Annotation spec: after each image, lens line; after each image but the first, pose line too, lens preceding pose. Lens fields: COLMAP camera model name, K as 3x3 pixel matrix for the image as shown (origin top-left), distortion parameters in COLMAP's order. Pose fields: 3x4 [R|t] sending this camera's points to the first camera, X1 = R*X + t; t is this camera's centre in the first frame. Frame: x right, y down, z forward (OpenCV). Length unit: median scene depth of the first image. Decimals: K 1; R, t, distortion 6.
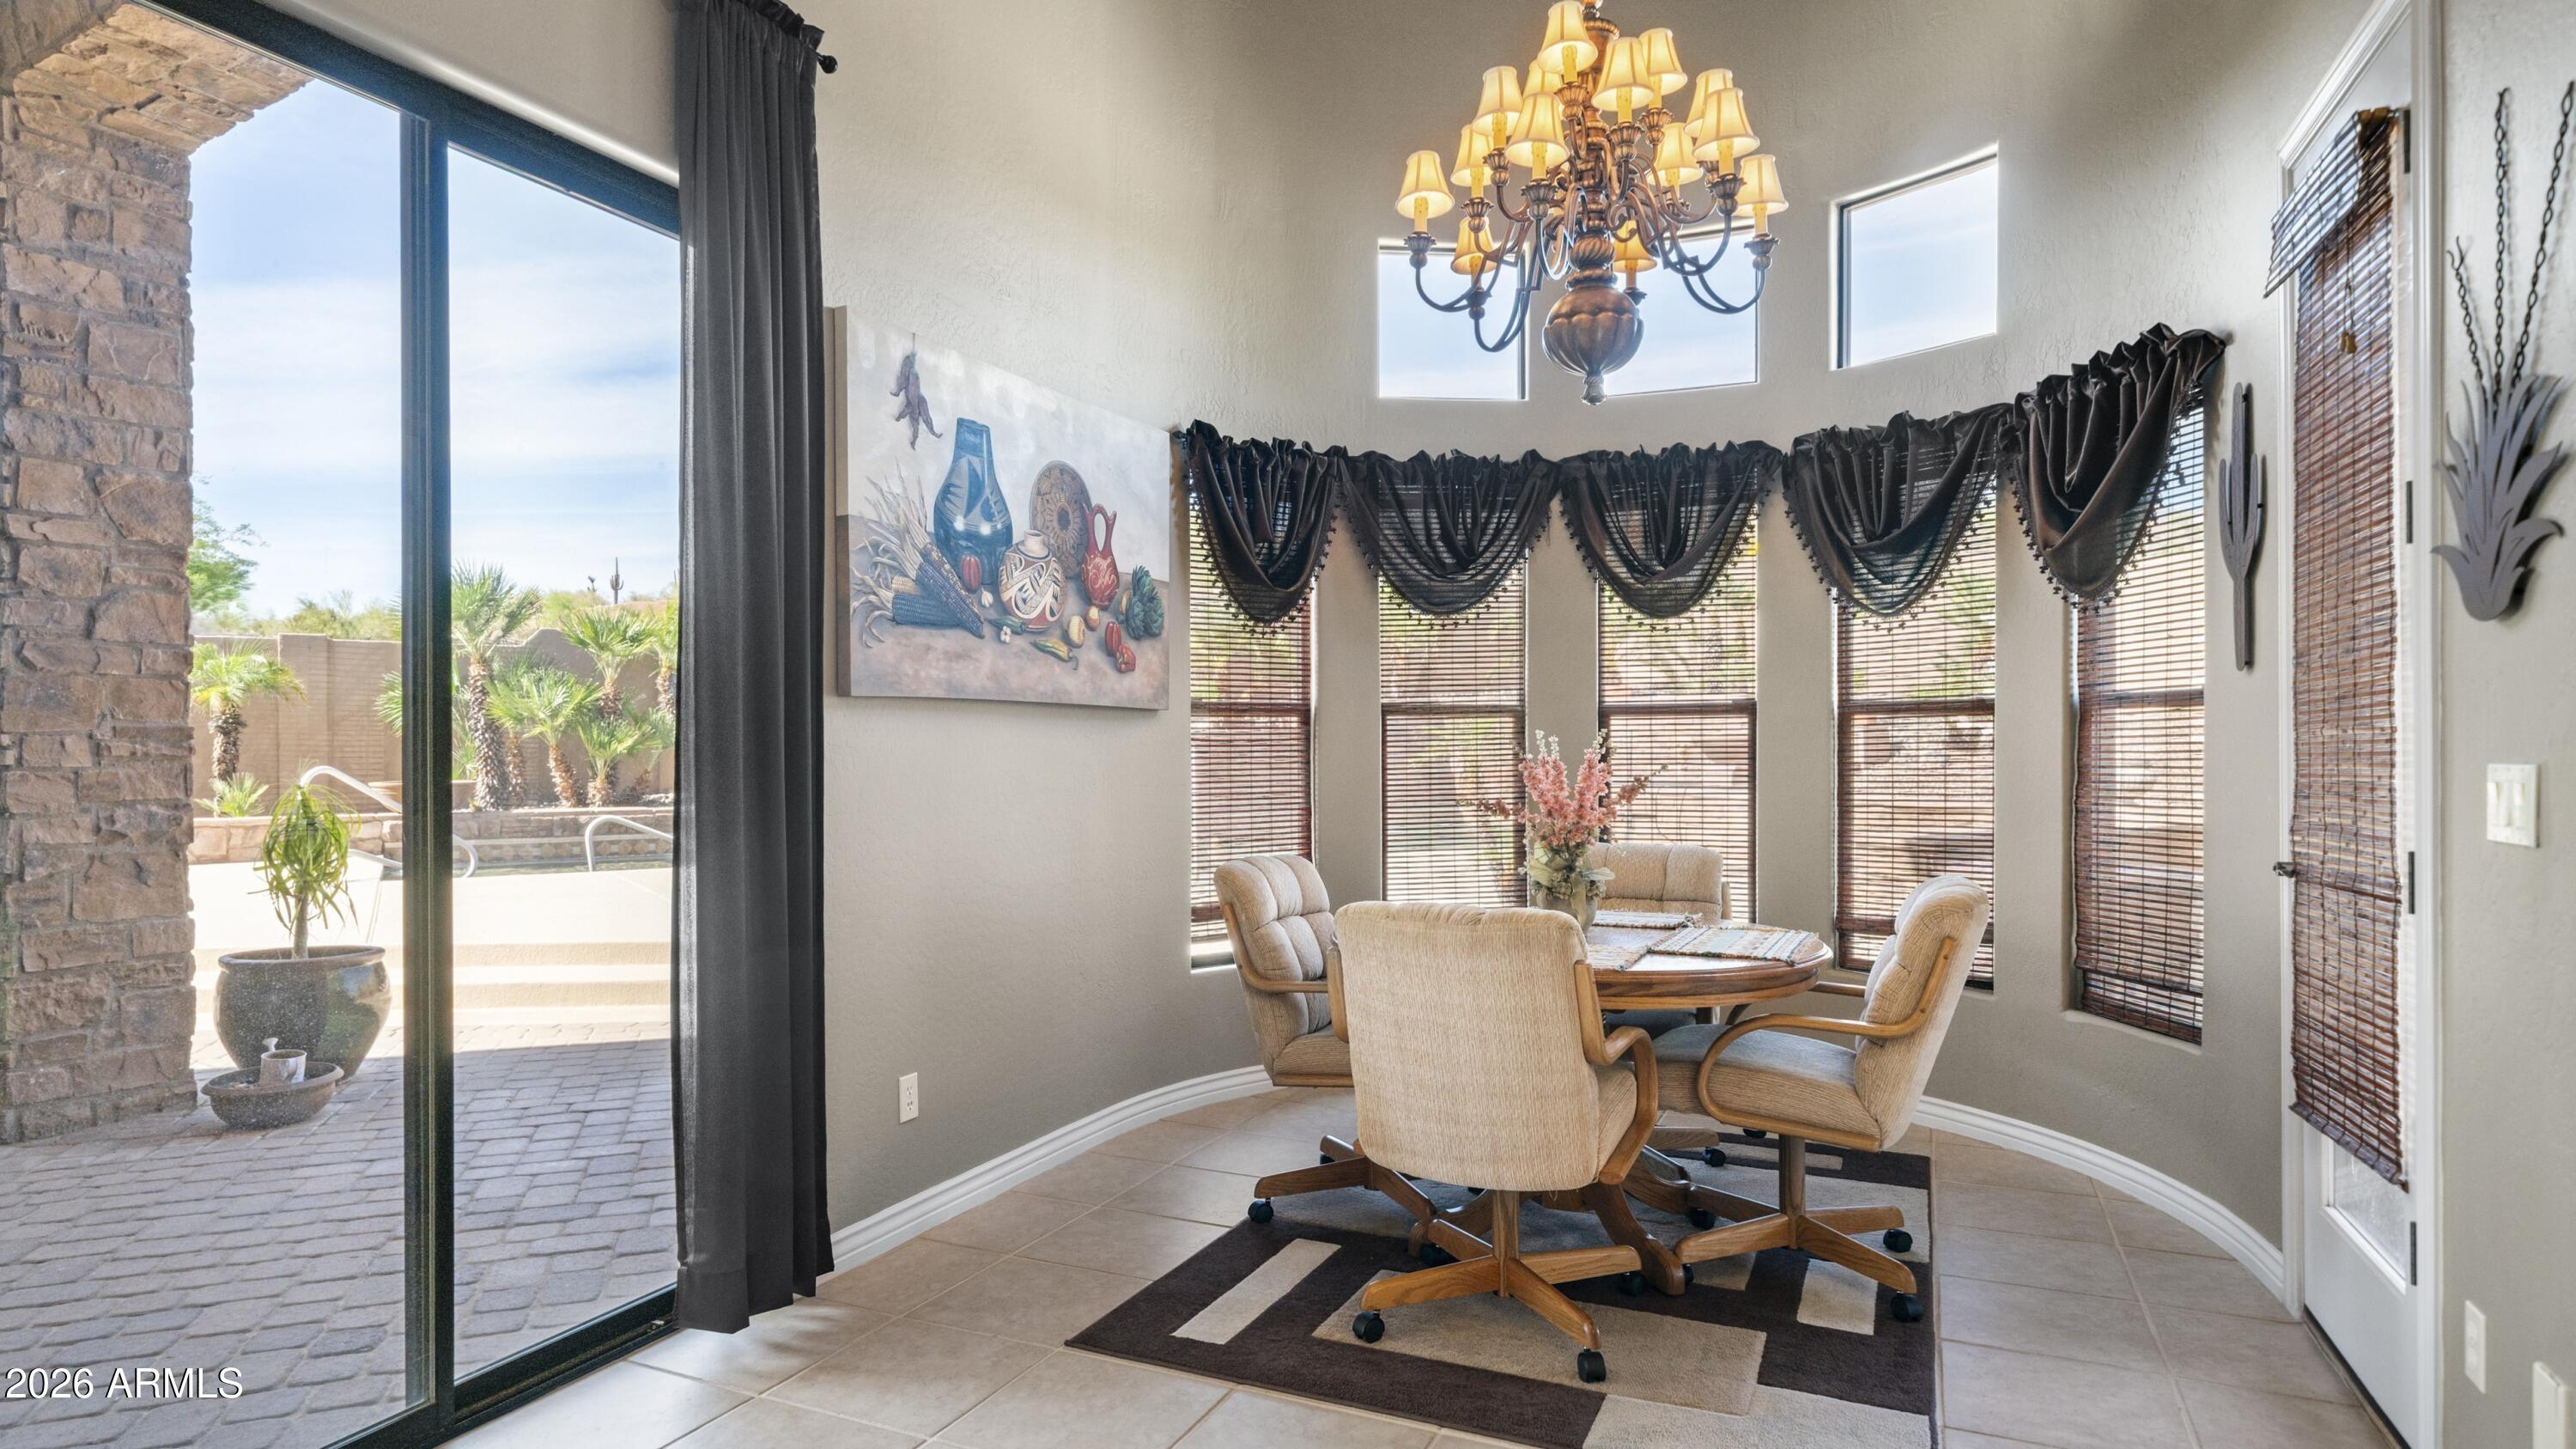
lens RADIAL K [[1417.0, 0, 1282.6], [0, 1417.0, 745.6], [0, 0, 1]] dist [0.037401, 0.000324]
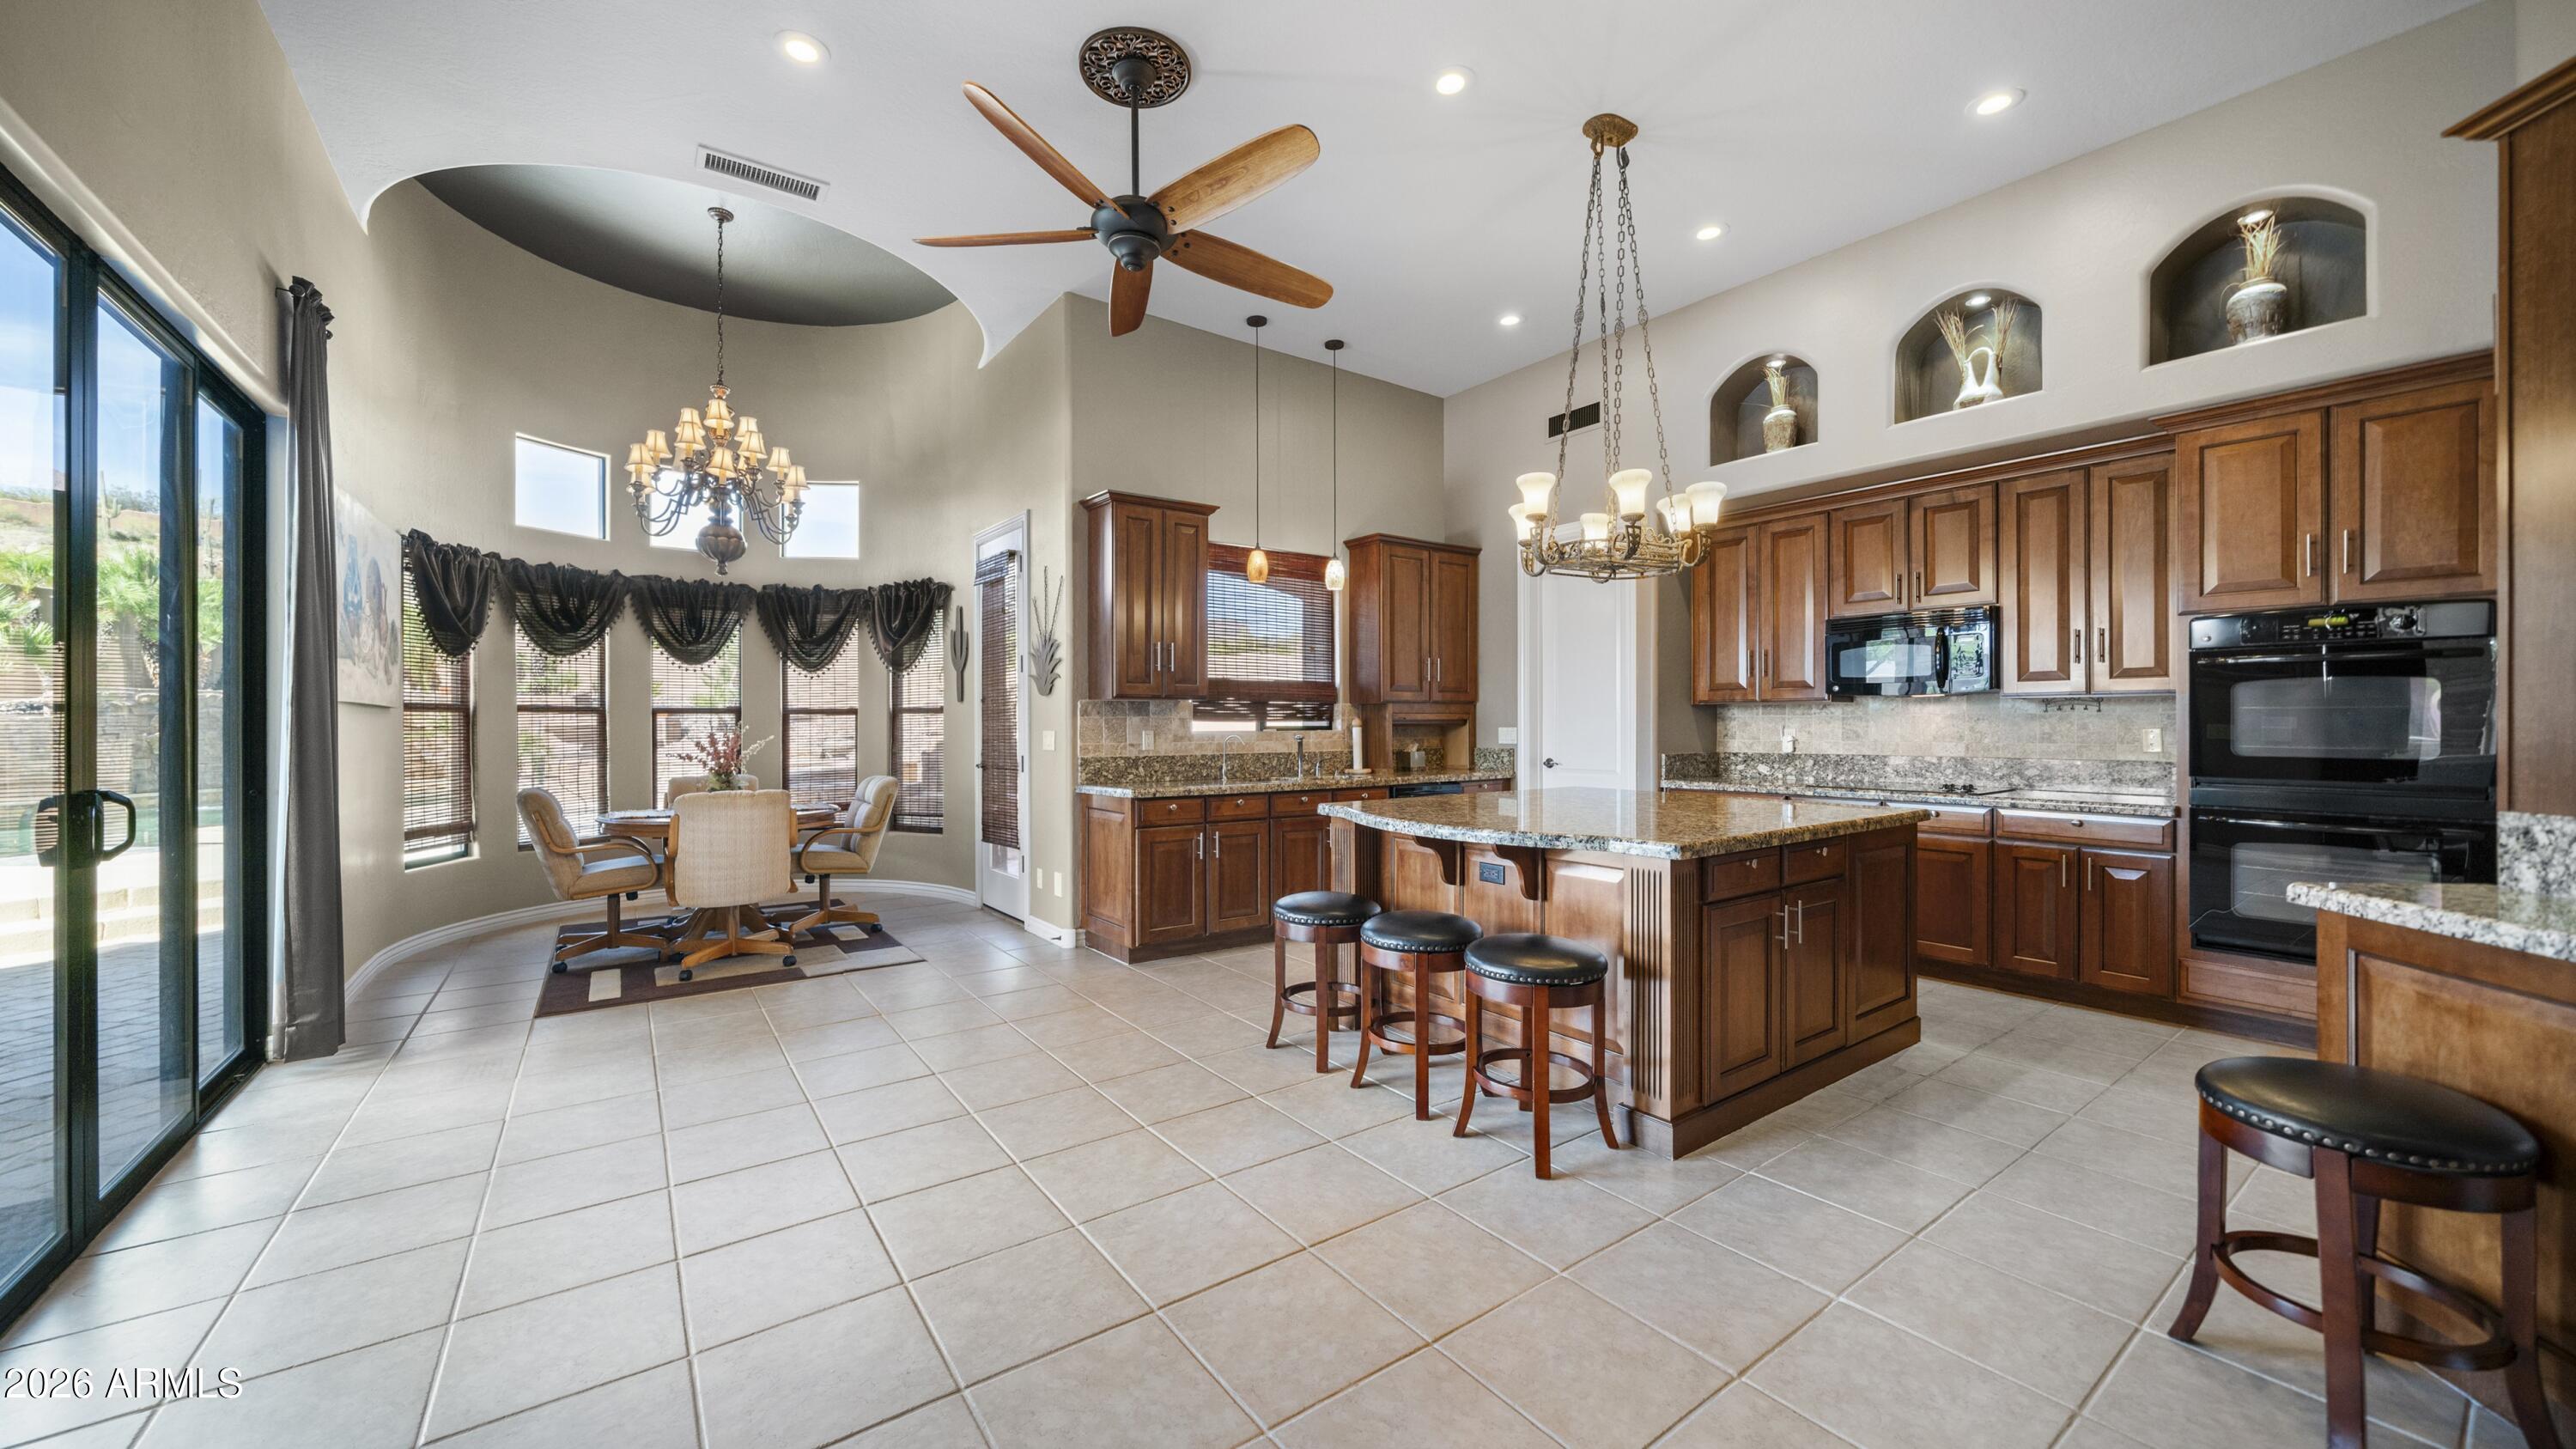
lens RADIAL K [[929.6, 0, 1259.9], [0, 929.6, 714.3], [0, 0, 1]] dist [-0.000690, -0.000078]
pose [[0.510234, 0.009072, 0.859988, -0.492195], [0.006449, 0.999876, -0.014374, 0.003626], [-0.860011, 0.012880, 0.510112, -0.378842]]
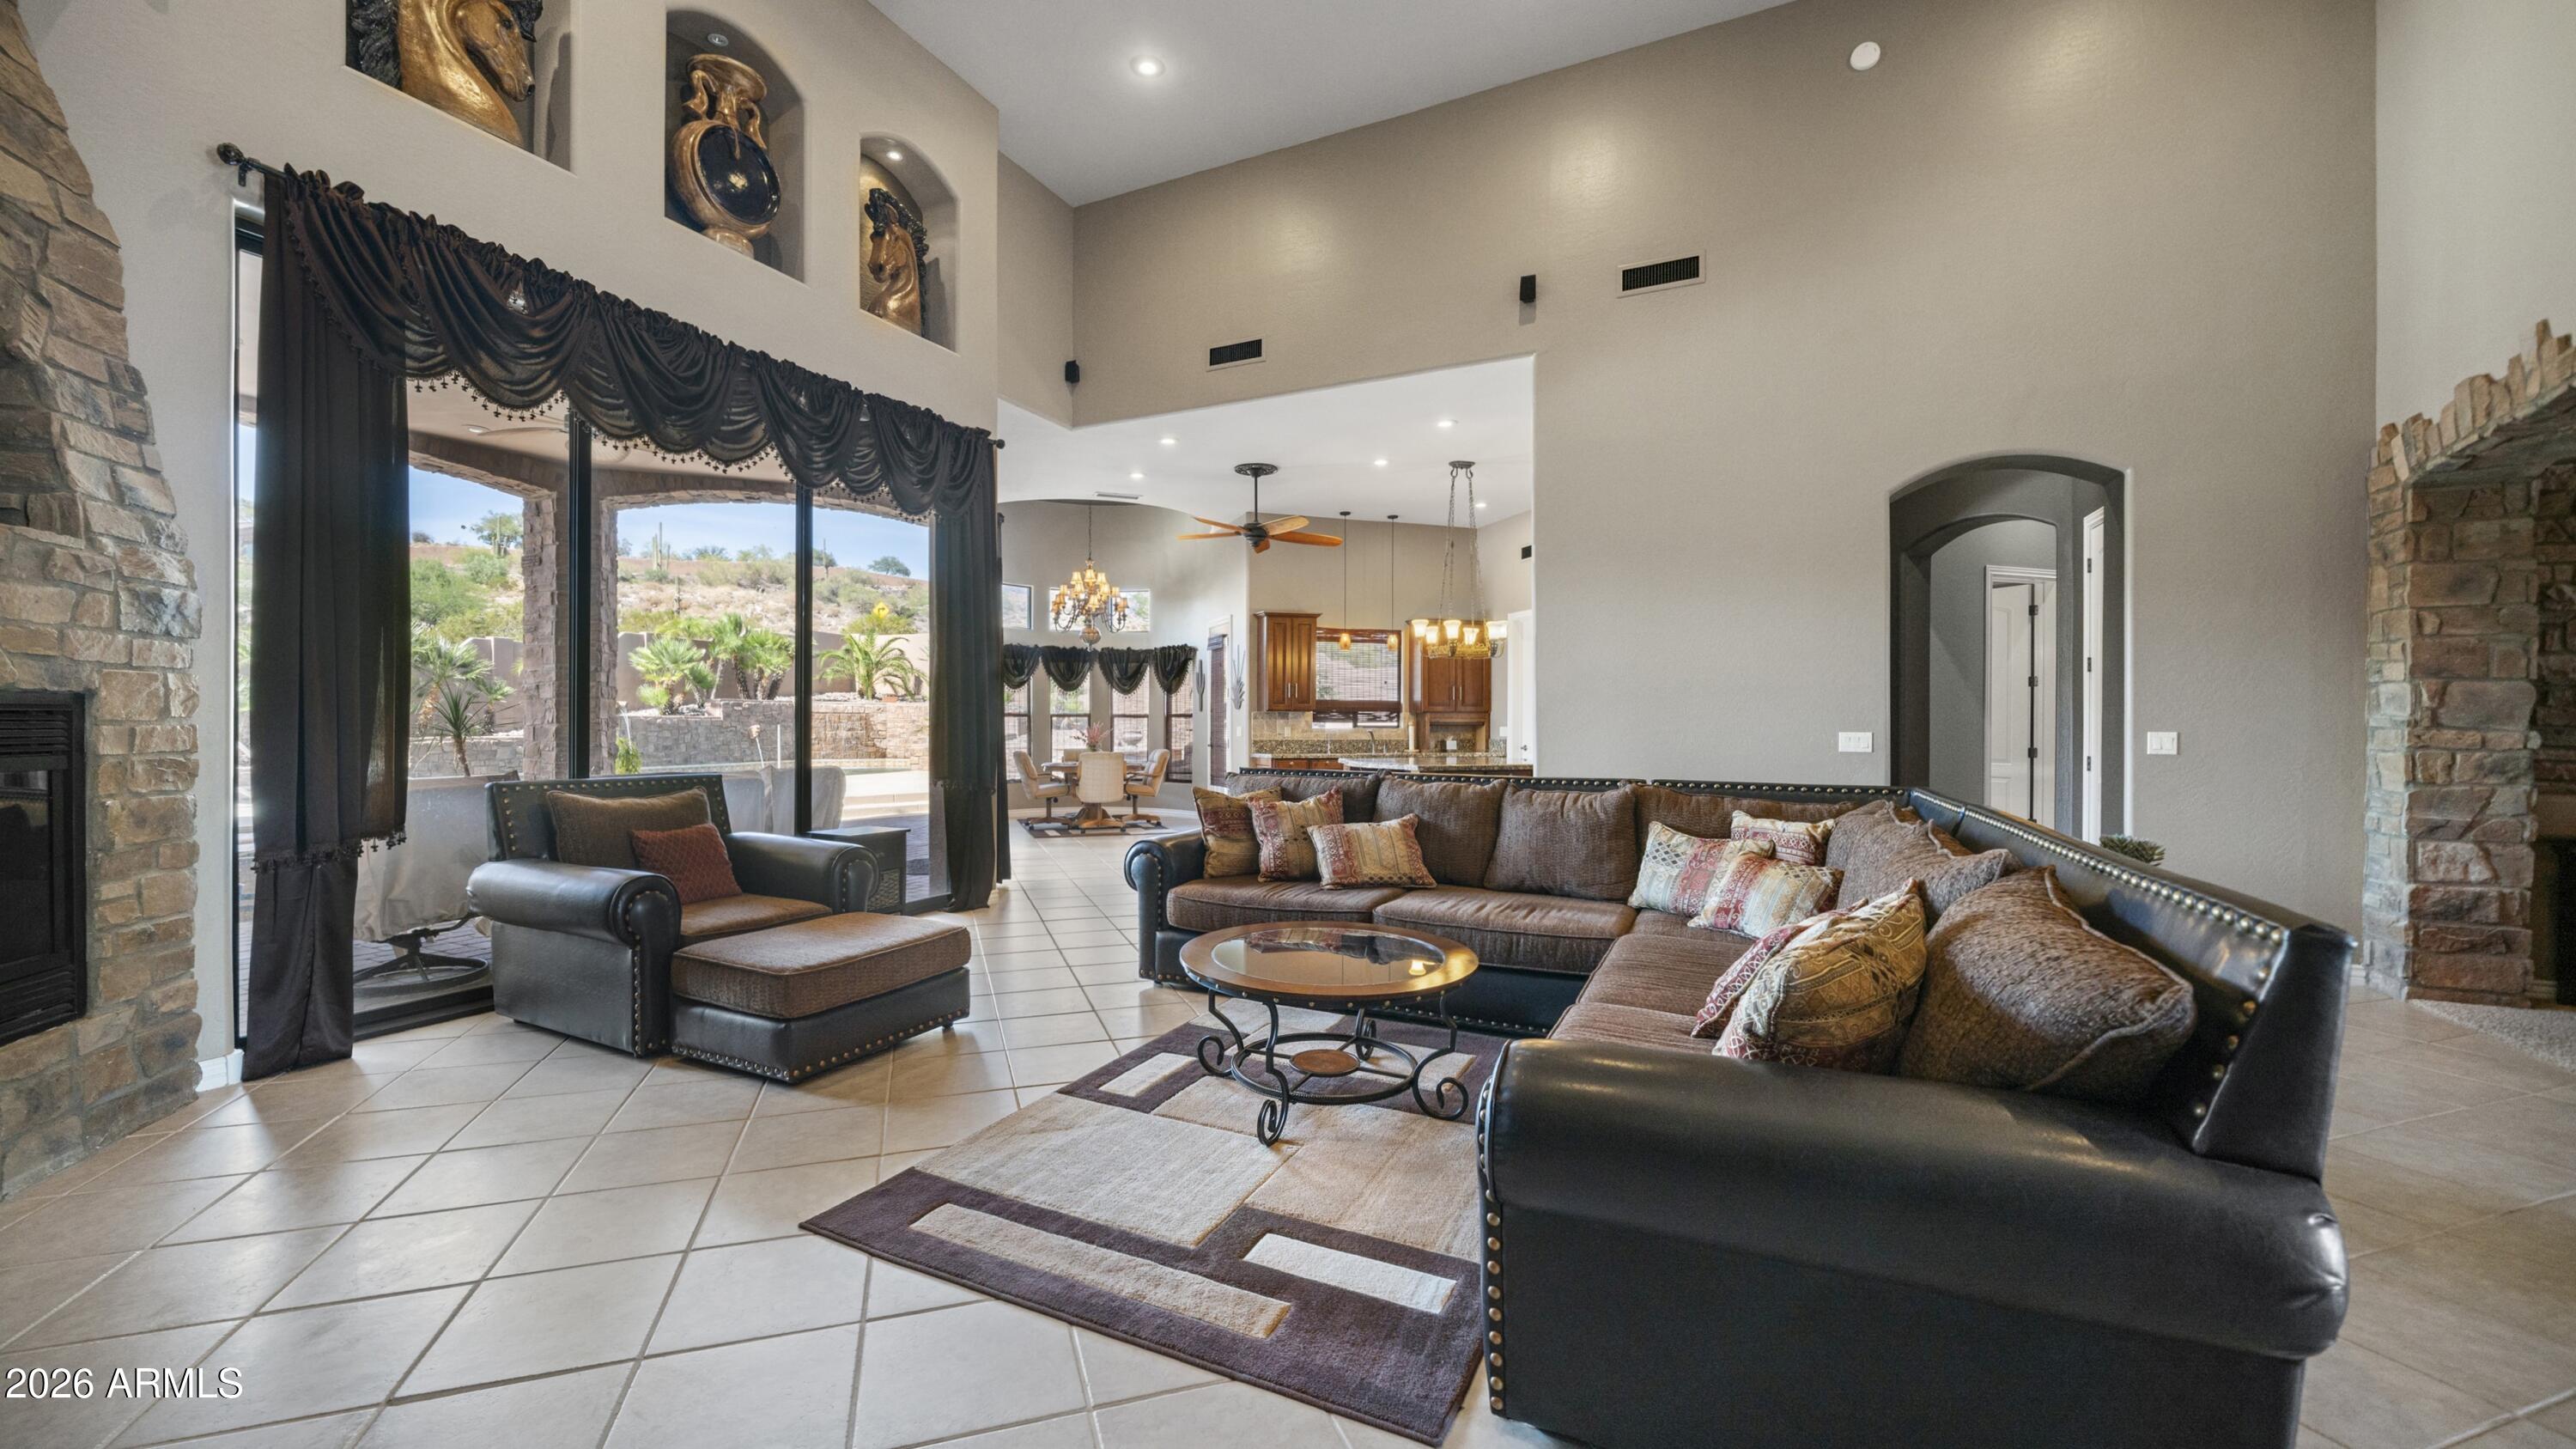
lens RADIAL K [[982.7, 0, 1255.1], [0, 982.7, 734.7], [0, 0, 1]] dist [-0.000641, -0.000246]
pose [[0.730599, -0.003588, 0.682797, -1.294180], [-0.001537, 0.999975, 0.006899, 0.009184], [-0.682805, -0.006089, 0.730575, -1.401927]]
